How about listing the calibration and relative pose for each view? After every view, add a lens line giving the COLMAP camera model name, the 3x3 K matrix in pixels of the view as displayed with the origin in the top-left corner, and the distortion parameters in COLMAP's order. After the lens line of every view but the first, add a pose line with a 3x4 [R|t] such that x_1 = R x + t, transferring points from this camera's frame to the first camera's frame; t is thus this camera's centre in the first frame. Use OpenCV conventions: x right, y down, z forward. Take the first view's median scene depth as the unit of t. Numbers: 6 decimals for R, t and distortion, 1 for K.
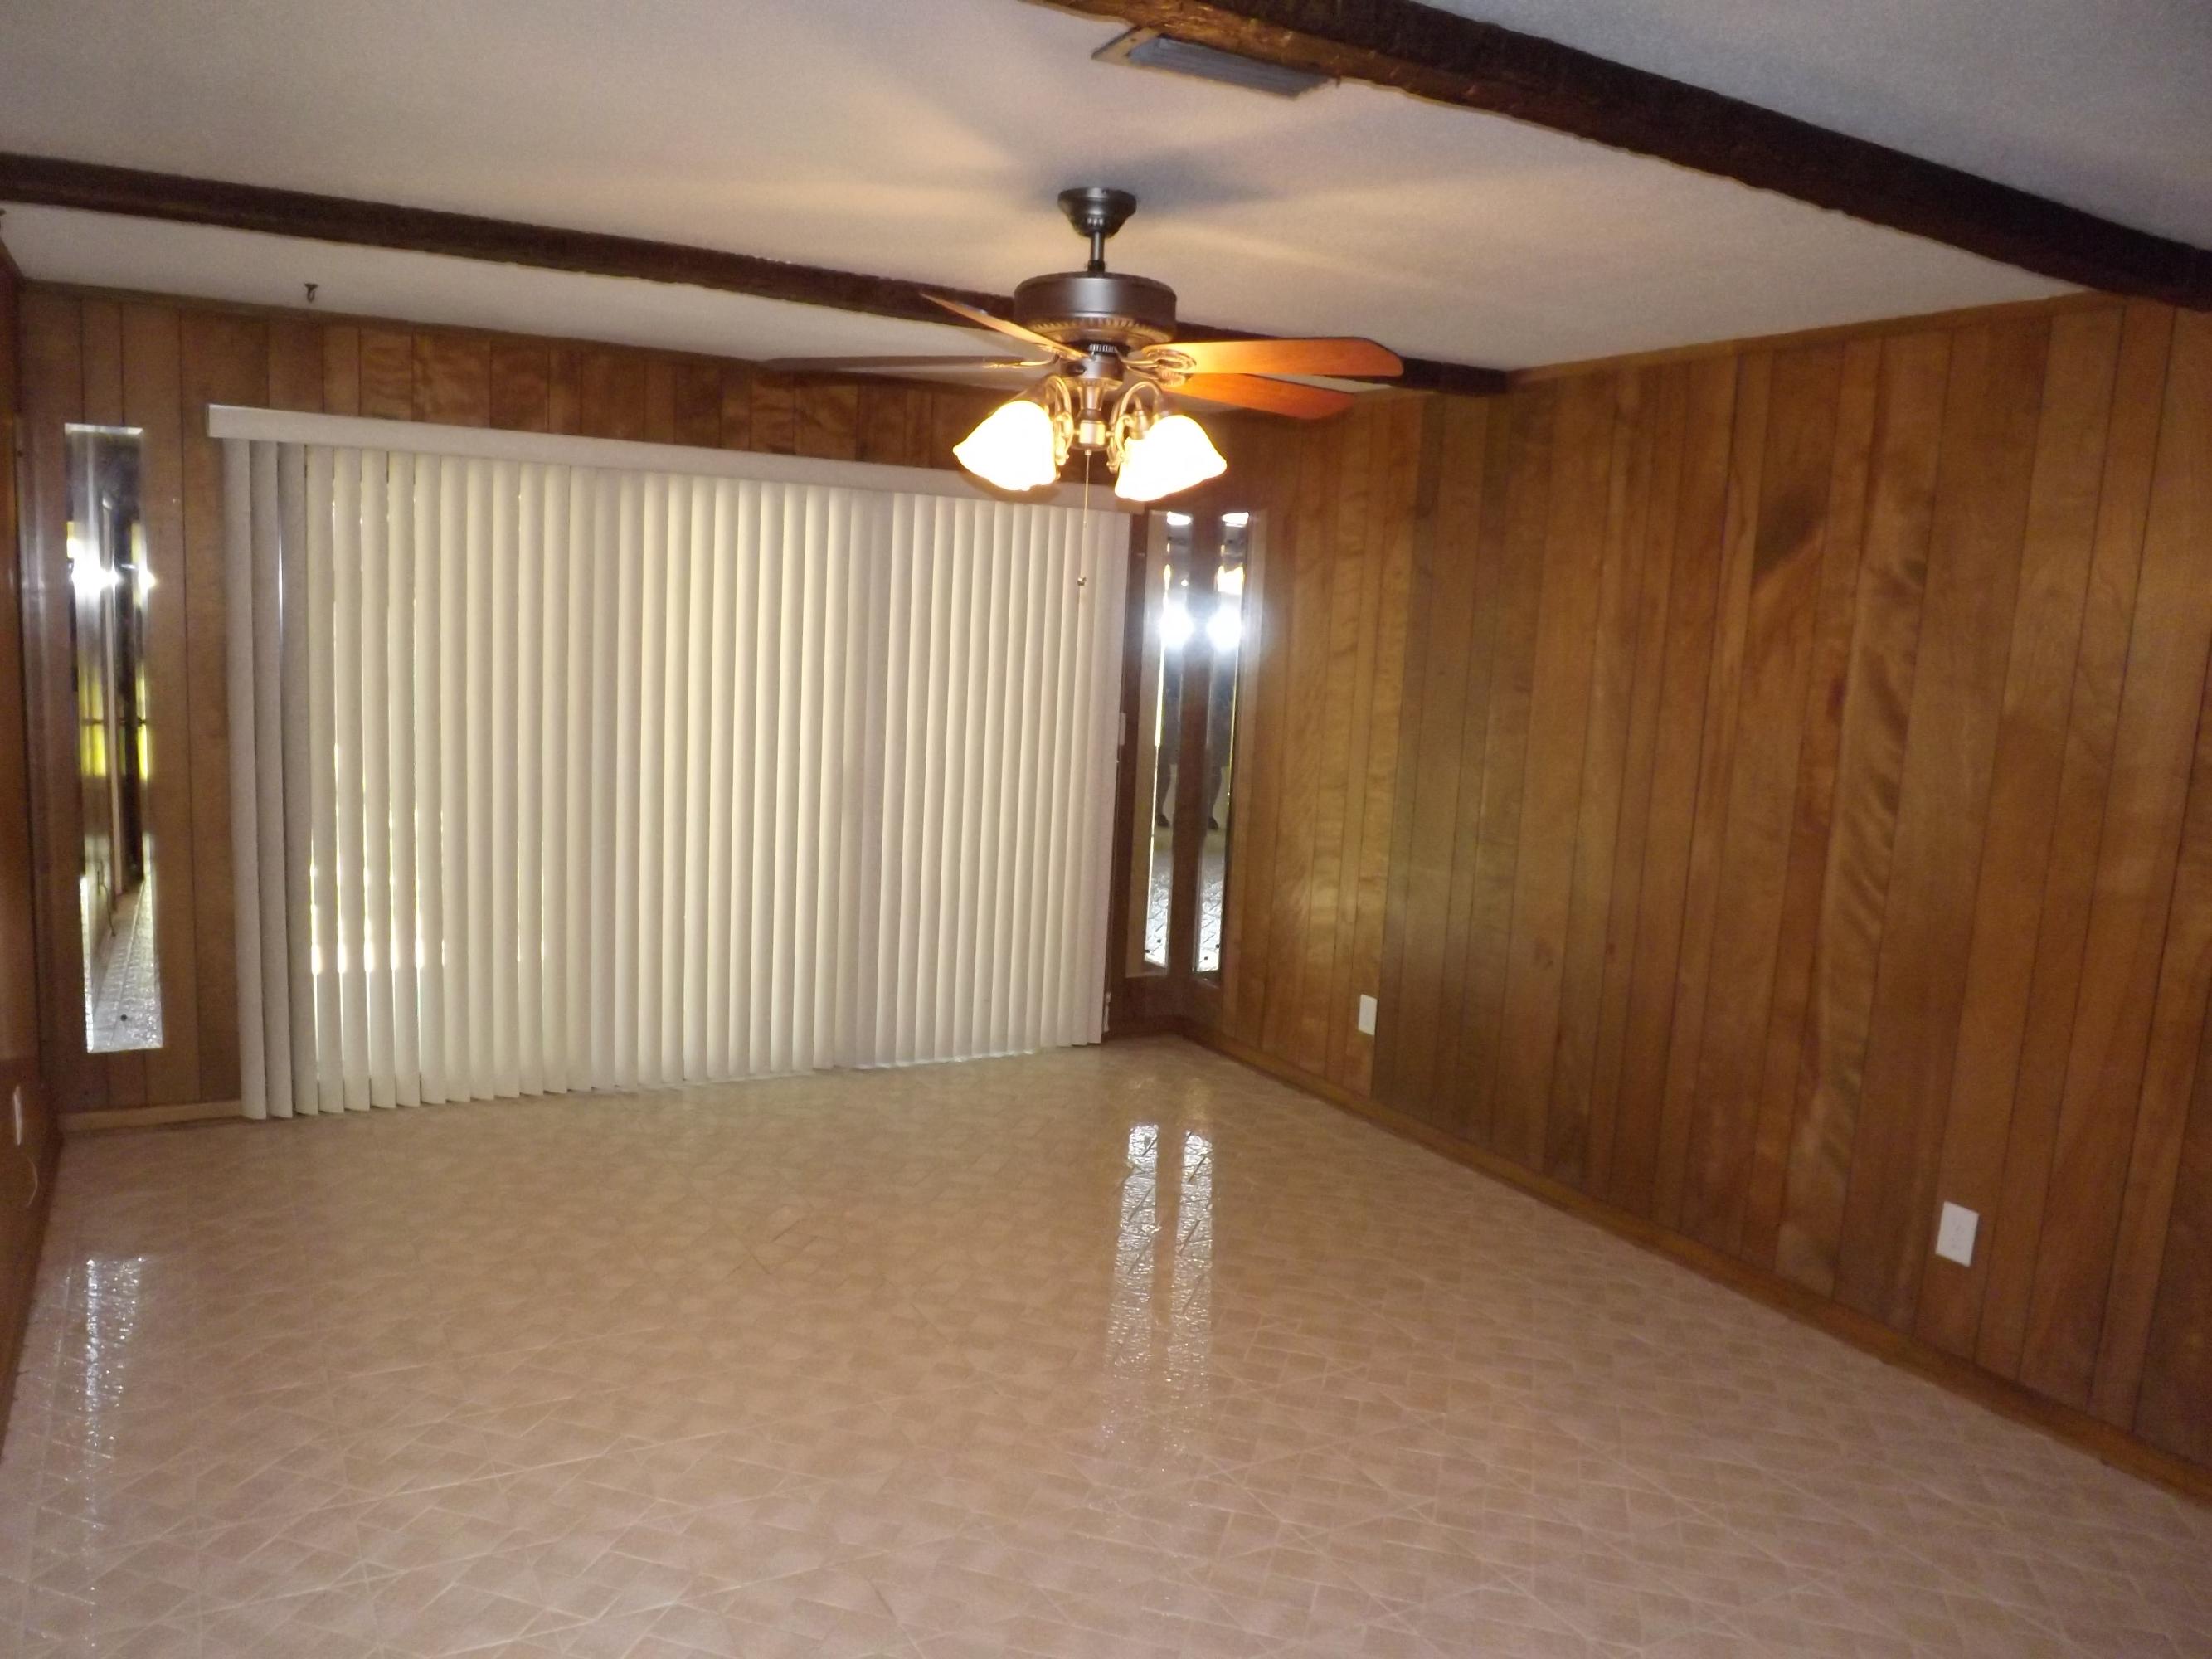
lens RADIAL K [[1643.3, 0, 1096.5], [0, 1643.3, 835.0], [0, 0, 1]] dist [-0.040429, -0.023281]
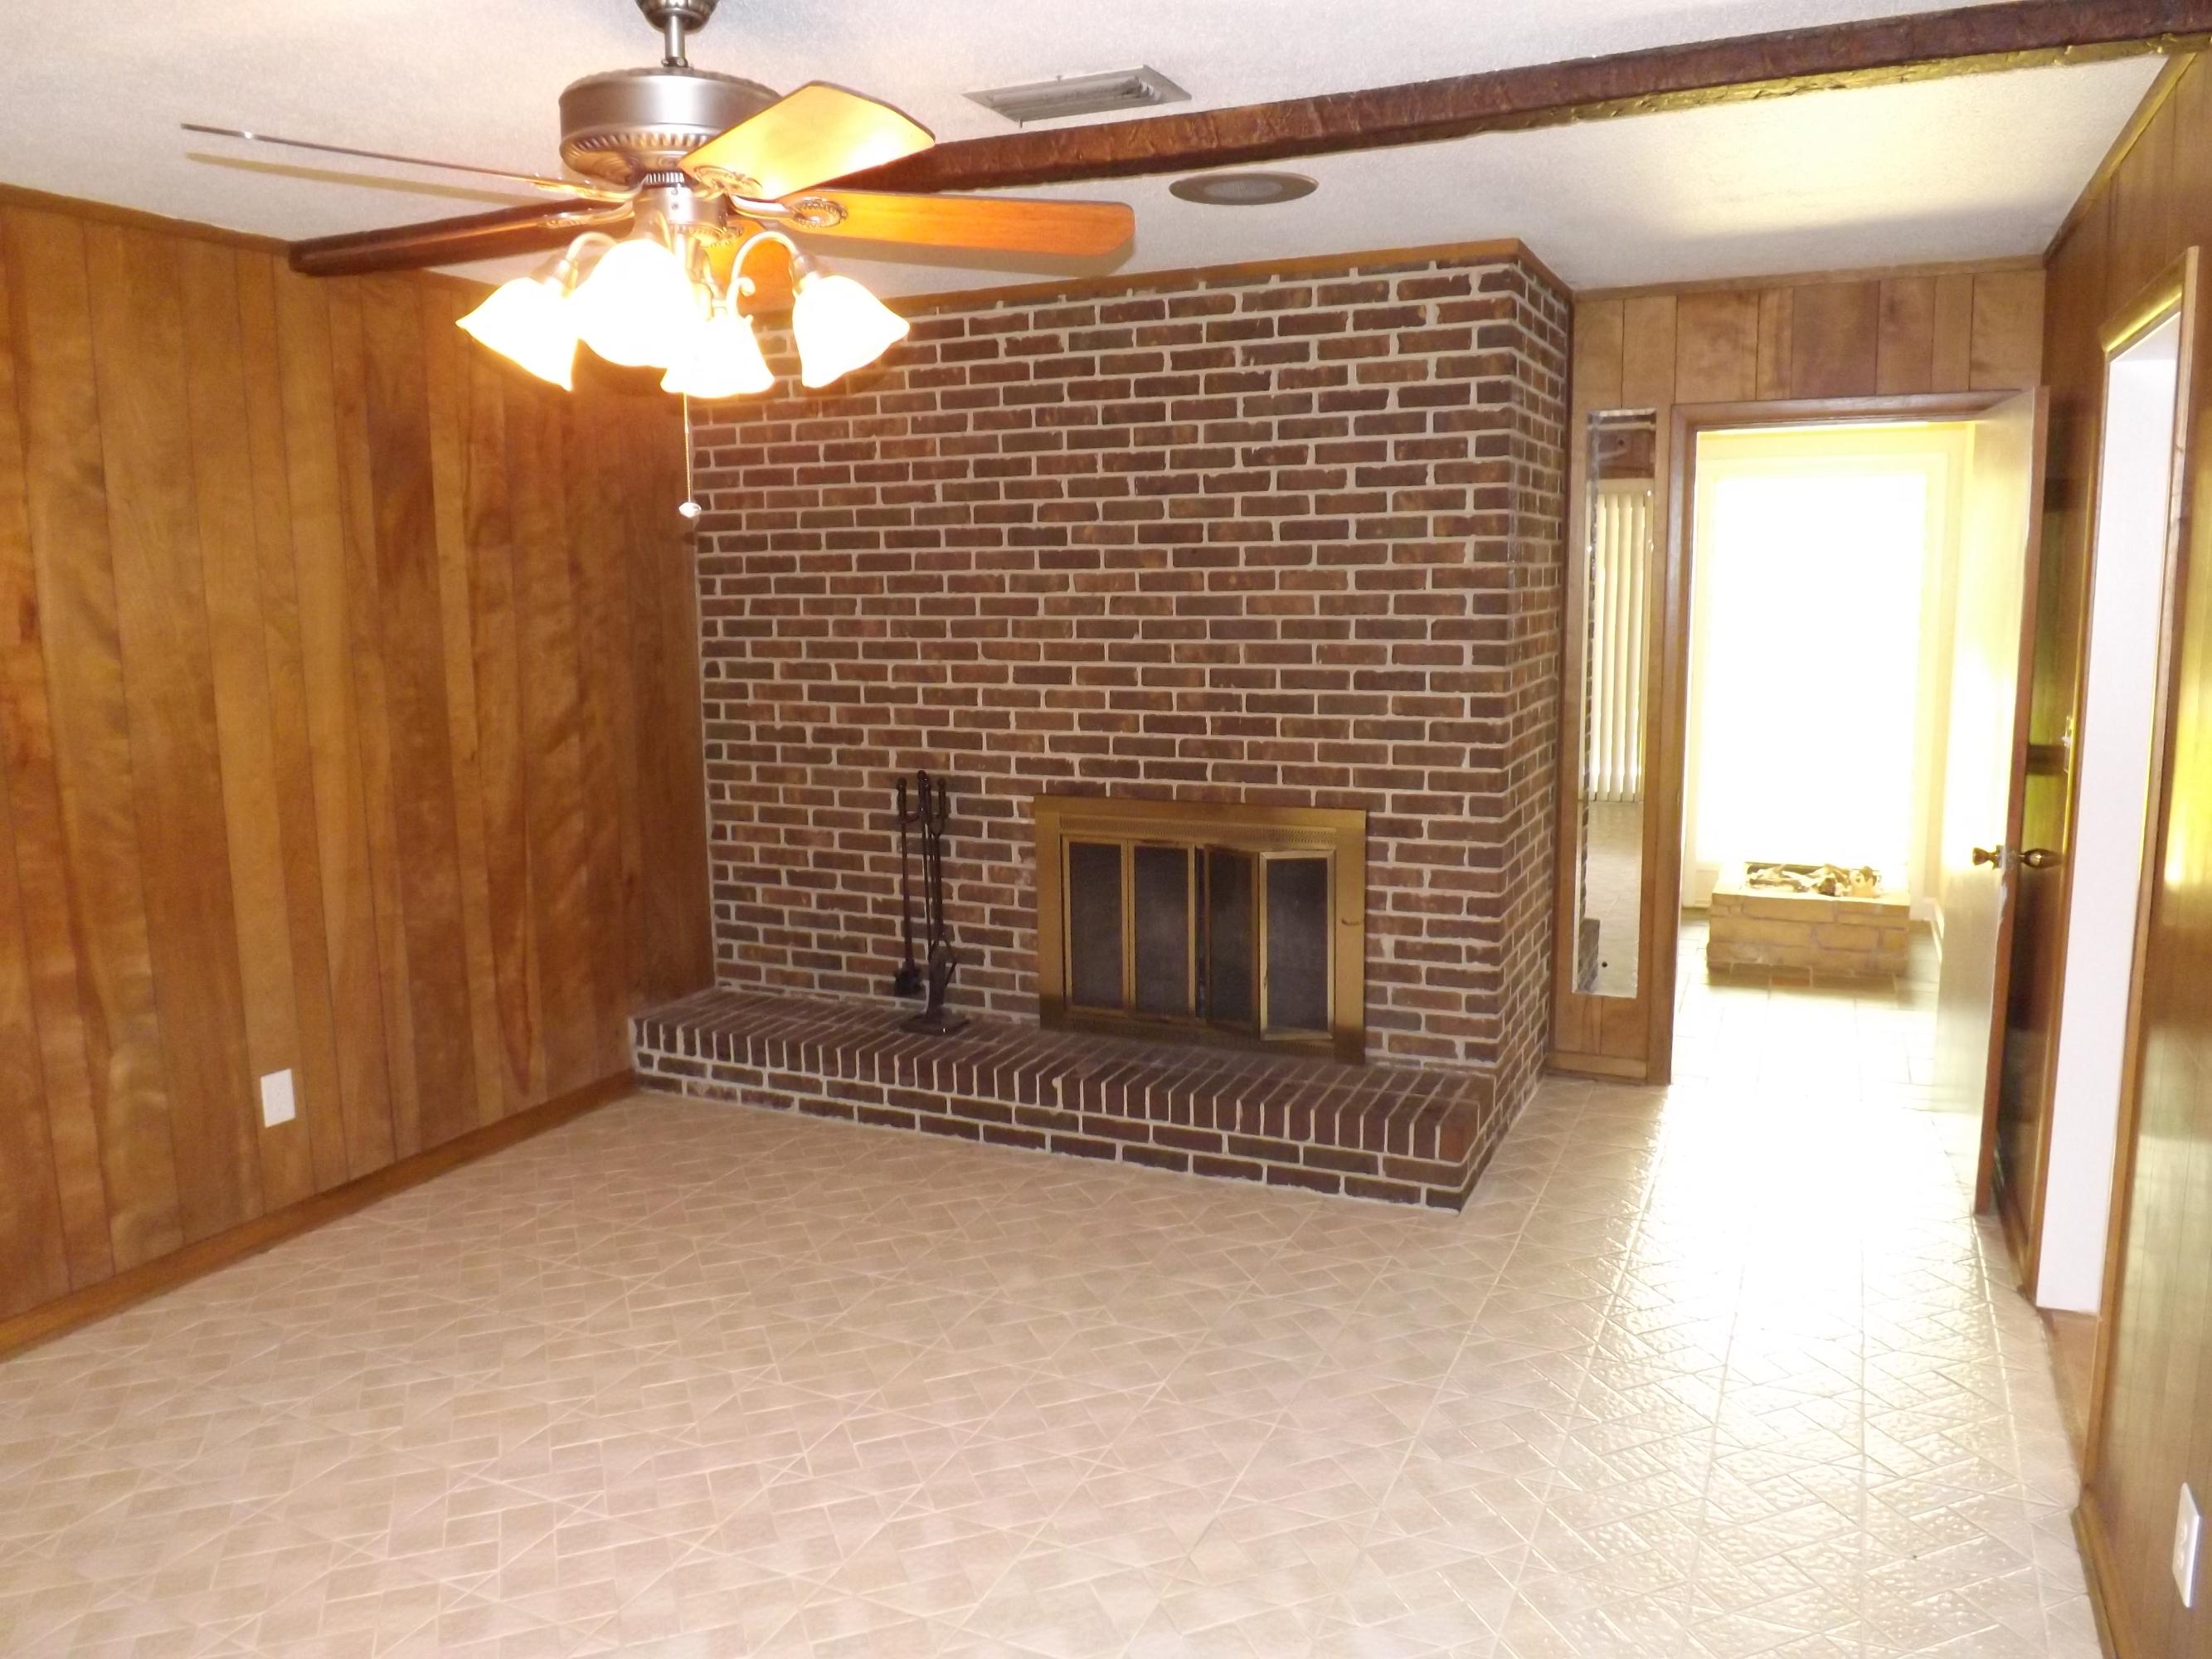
lens RADIAL K [[1643.3, 0, 1096.5], [0, 1643.3, 835.0], [0, 0, 1]] dist [-0.040429, -0.023281]
pose [[-0.622706, -0.164740, 0.764917, -0.579923], [0.077814, 0.959701, 0.270037, -0.164290], [-0.778577, 0.227674, -0.584792, 1.111195]]
